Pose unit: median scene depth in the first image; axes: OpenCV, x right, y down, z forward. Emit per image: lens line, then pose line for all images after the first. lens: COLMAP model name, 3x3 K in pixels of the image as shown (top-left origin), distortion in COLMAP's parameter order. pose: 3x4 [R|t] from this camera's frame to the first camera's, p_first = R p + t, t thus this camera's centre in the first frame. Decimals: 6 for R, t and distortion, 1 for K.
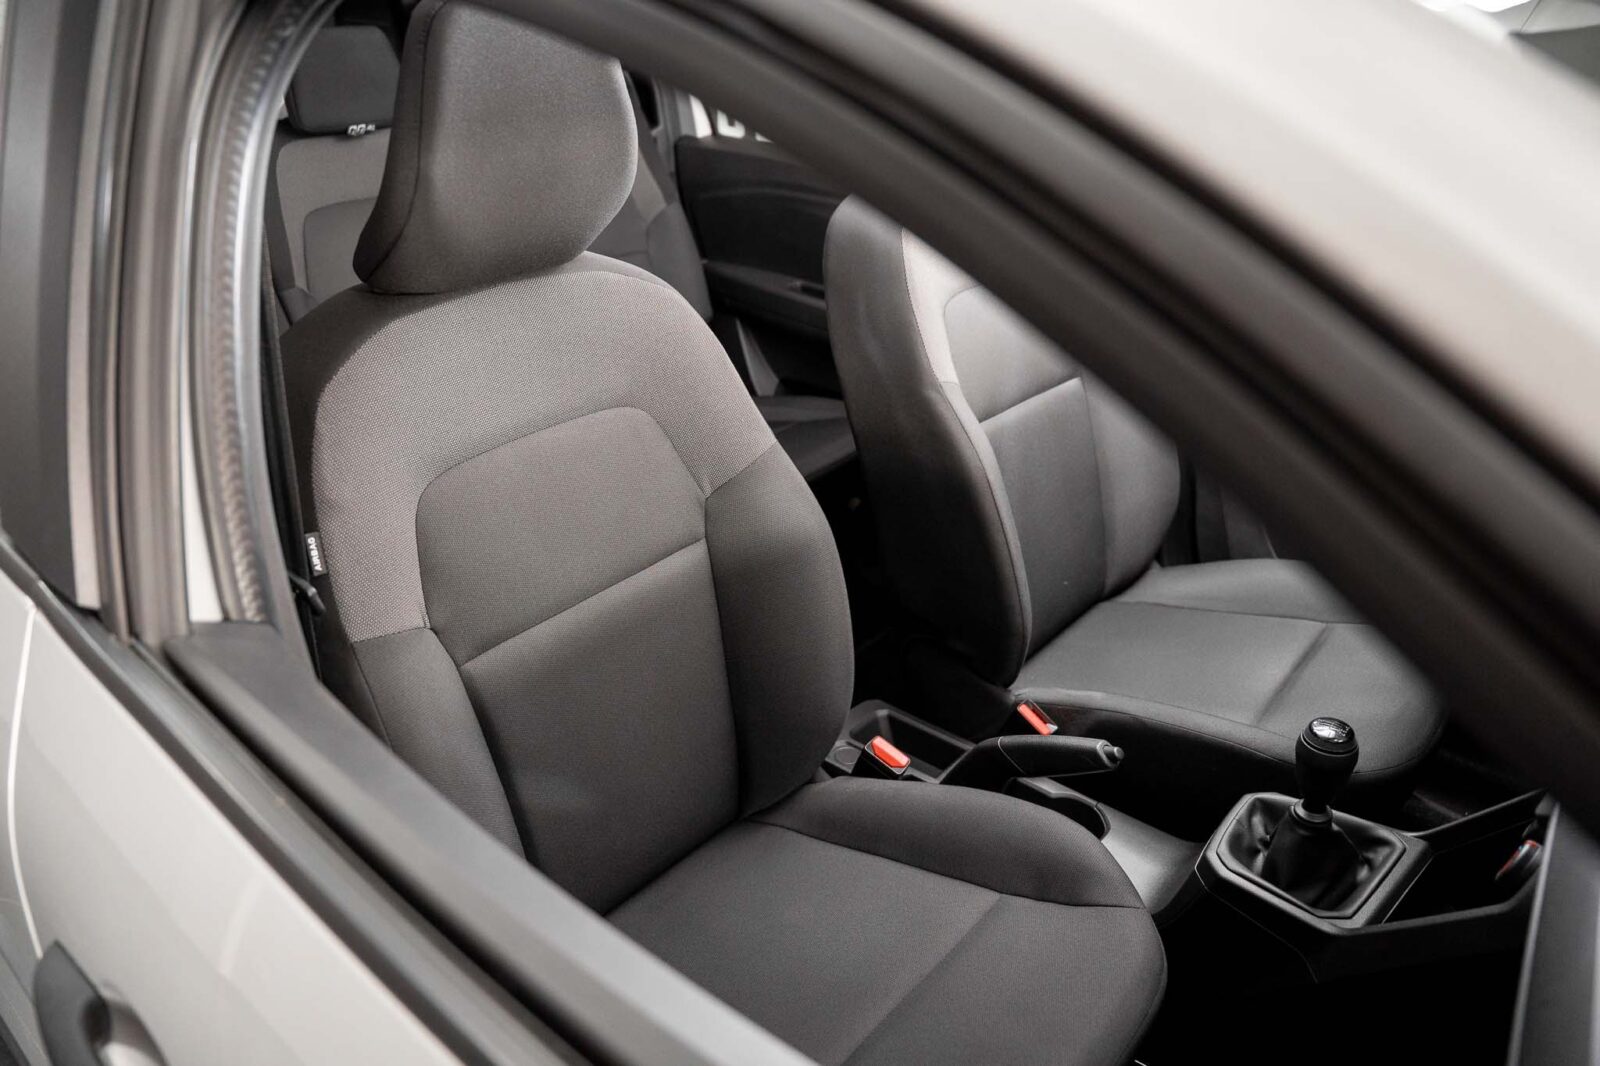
lens RADIAL K [[1181.2, 0, 821.6], [0, 1181.2, 538.7], [0, 0, 1]] dist [-0.182480, 0.122006]
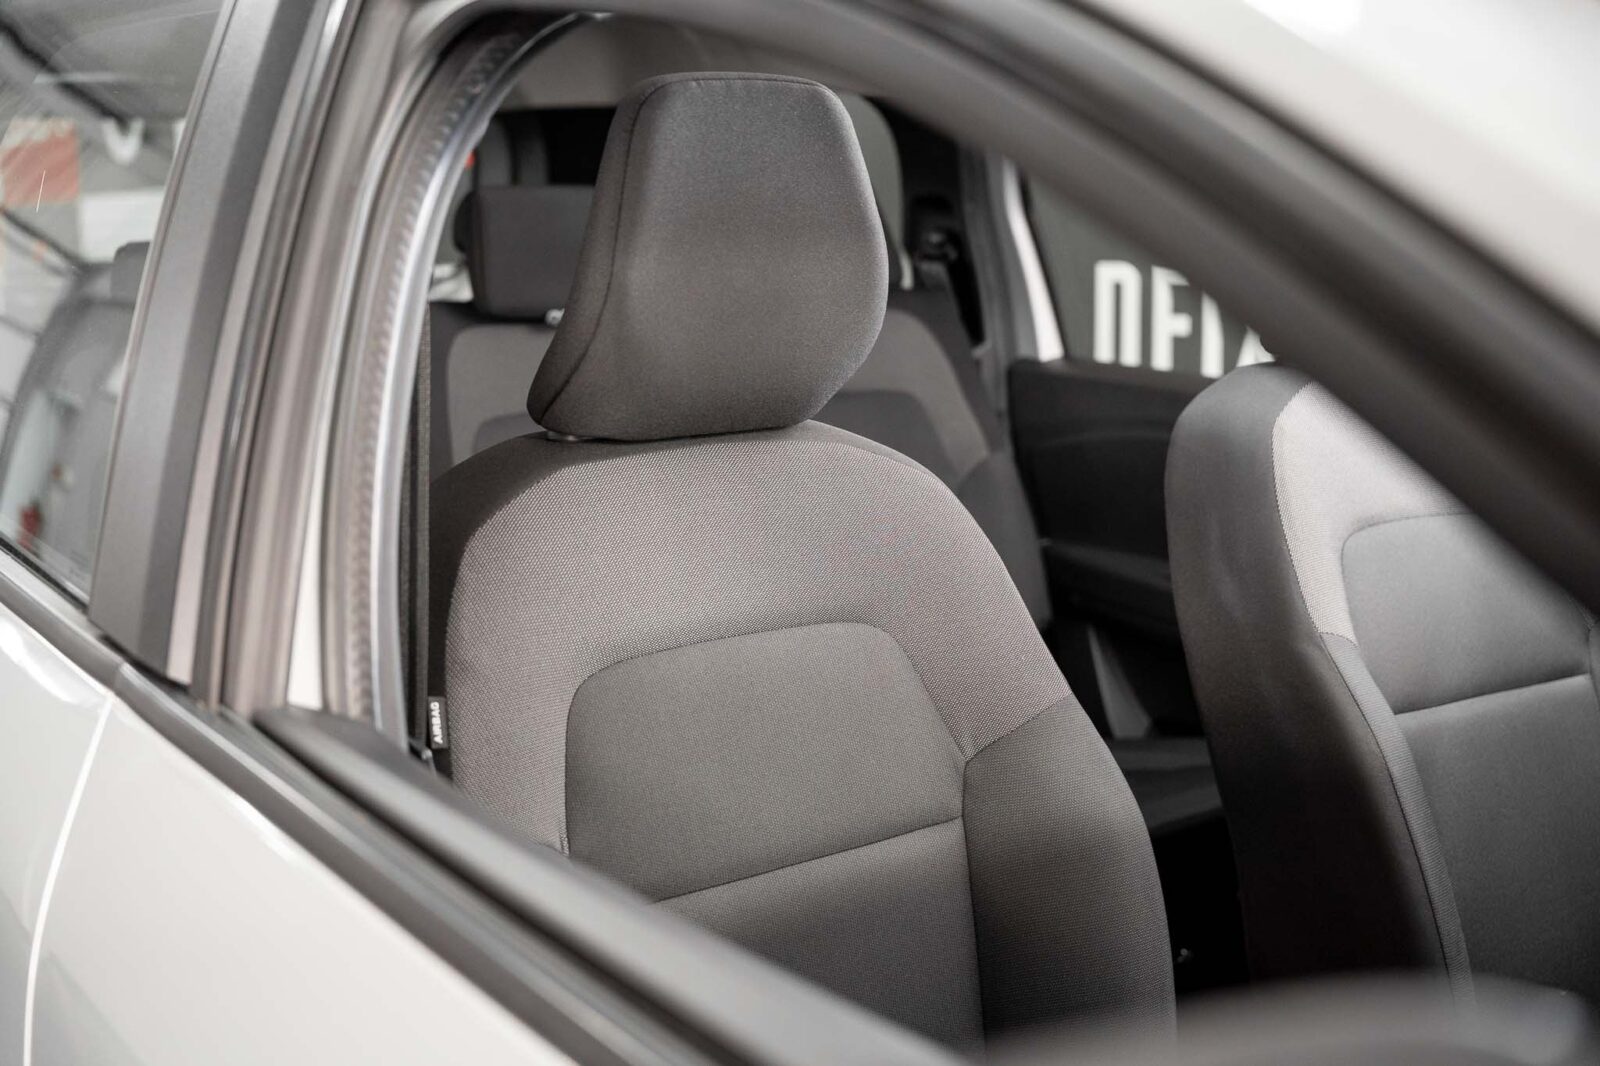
lens RADIAL K [[2049.6, 0, 800.0], [0, 2049.6, 533.0], [0, 0, 1]] dist [-0.025659, -0.012860]
pose [[0.965870, 0.013889, -0.258655, 0.156484], [-0.090667, 0.953520, -0.287367, 0.250412], [0.242641, 0.301011, 0.922235, -0.273744]]
